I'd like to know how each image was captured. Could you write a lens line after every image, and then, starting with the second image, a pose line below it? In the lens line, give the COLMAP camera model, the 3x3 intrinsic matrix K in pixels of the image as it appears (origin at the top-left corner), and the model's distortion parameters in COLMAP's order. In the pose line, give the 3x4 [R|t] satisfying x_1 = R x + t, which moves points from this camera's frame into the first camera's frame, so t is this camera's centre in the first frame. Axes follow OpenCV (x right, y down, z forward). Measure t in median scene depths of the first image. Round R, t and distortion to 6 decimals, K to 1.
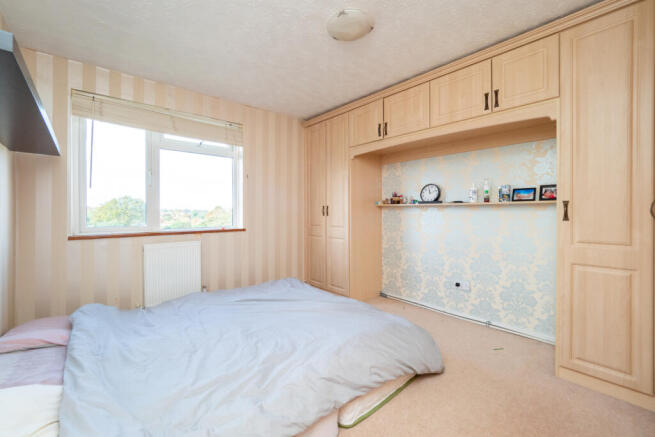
lens RADIAL K [[269.8, 0, 327.4], [0, 269.8, 212.2], [0, 0, 1]] dist [0.000183, -0.006871]
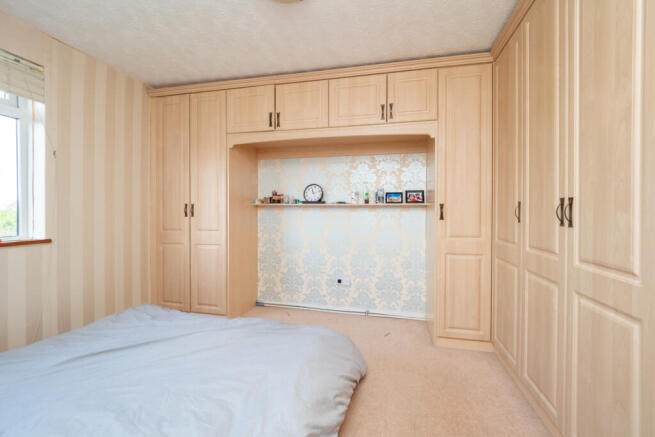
lens RADIAL K [[269.8, 0, 327.4], [0, 269.8, 212.2], [0, 0, 1]] dist [0.000183, -0.006871]
pose [[0.814069, 0.002144, 0.580764, -0.169514], [-0.003151, 0.999995, 0.000725, -0.001686], [-0.580760, -0.002420, 0.814071, 0.171758]]
